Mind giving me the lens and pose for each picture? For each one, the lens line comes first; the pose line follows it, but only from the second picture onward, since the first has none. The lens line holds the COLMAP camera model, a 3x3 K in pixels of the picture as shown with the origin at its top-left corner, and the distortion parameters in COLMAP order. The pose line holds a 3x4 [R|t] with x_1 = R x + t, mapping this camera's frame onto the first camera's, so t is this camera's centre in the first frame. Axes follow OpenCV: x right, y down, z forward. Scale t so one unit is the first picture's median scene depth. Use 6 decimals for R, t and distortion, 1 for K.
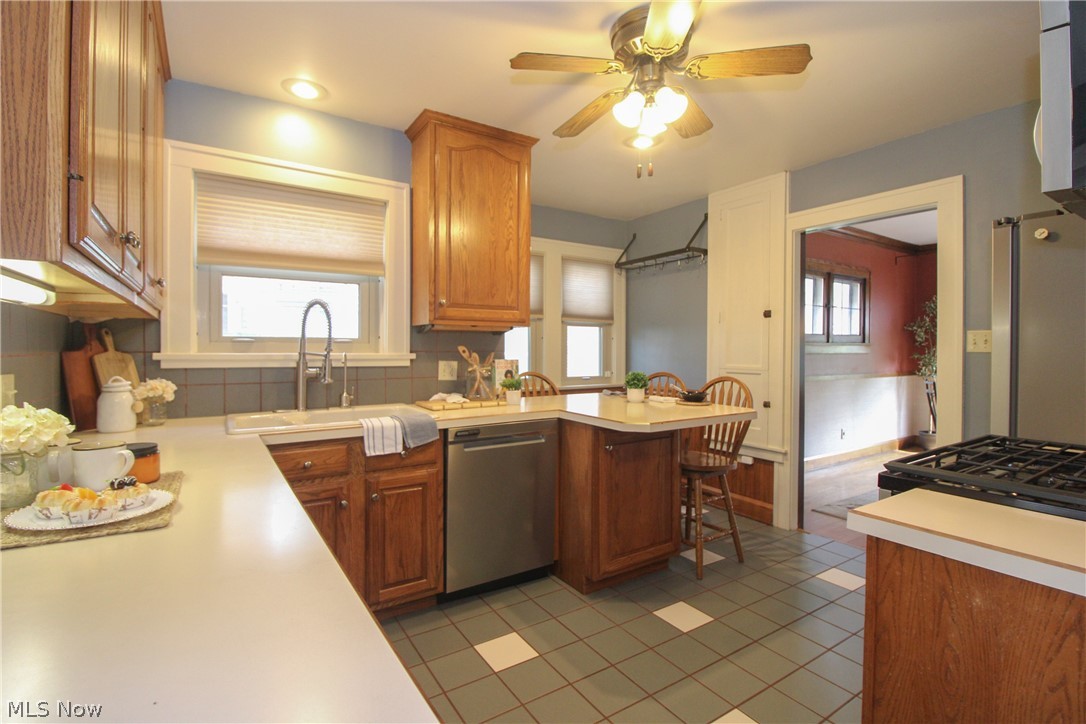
lens RADIAL K [[511.9, 0, 548.9], [0, 511.9, 347.2], [0, 0, 1]] dist [0.001019, -0.012509]
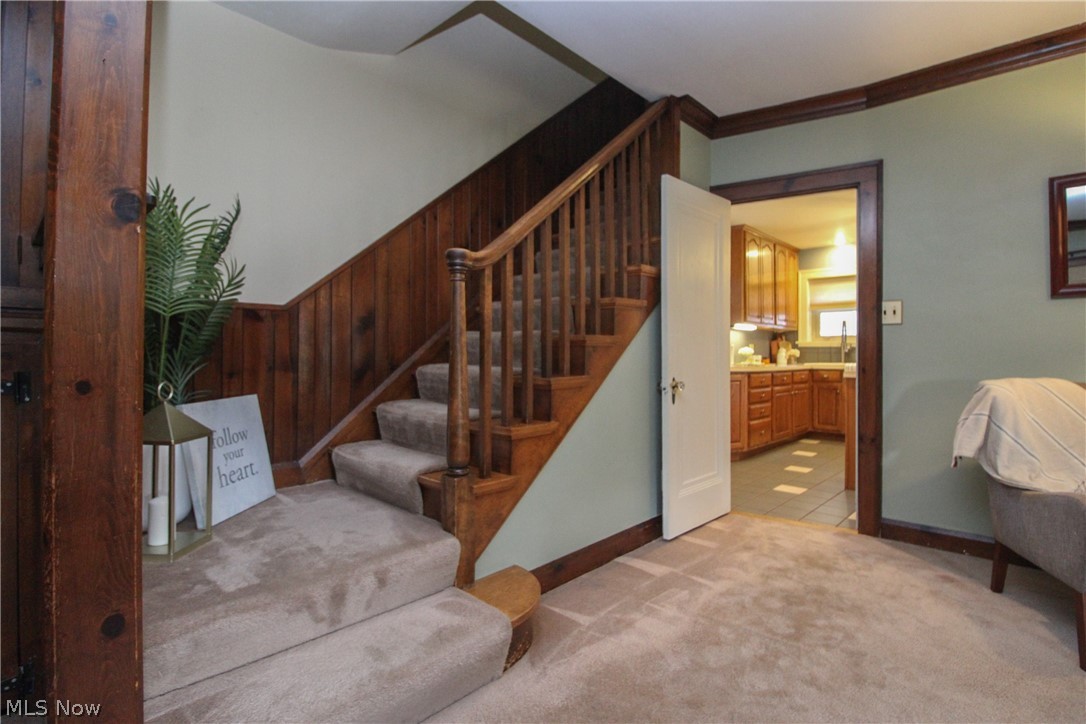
lens RADIAL K [[526.7, 0, 545.1], [0, 526.7, 347.7], [0, 0, 1]] dist [0.001650, -0.014667]
pose [[0.233501, -0.011482, -0.972289, 1.854589], [-0.006380, 0.999891, -0.013340, 0.094305], [0.972336, 0.009318, 0.233402, -1.149803]]
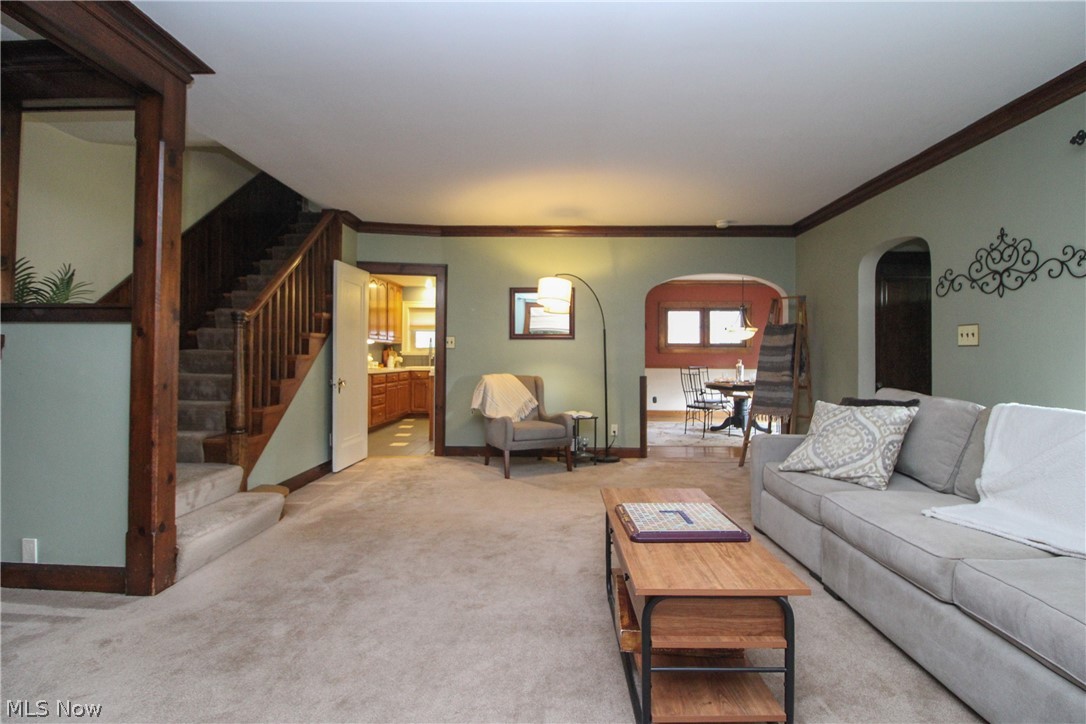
lens RADIAL K [[507.1, 0, 546.3], [0, 507.1, 350.7], [0, 0, 1]] dist [0.000339, -0.000174]
pose [[0.826395, -0.003821, -0.563079, 2.542094], [-0.006366, 0.999850, -0.016128, 0.063610], [0.563056, 0.016913, 0.826246, -1.768649]]
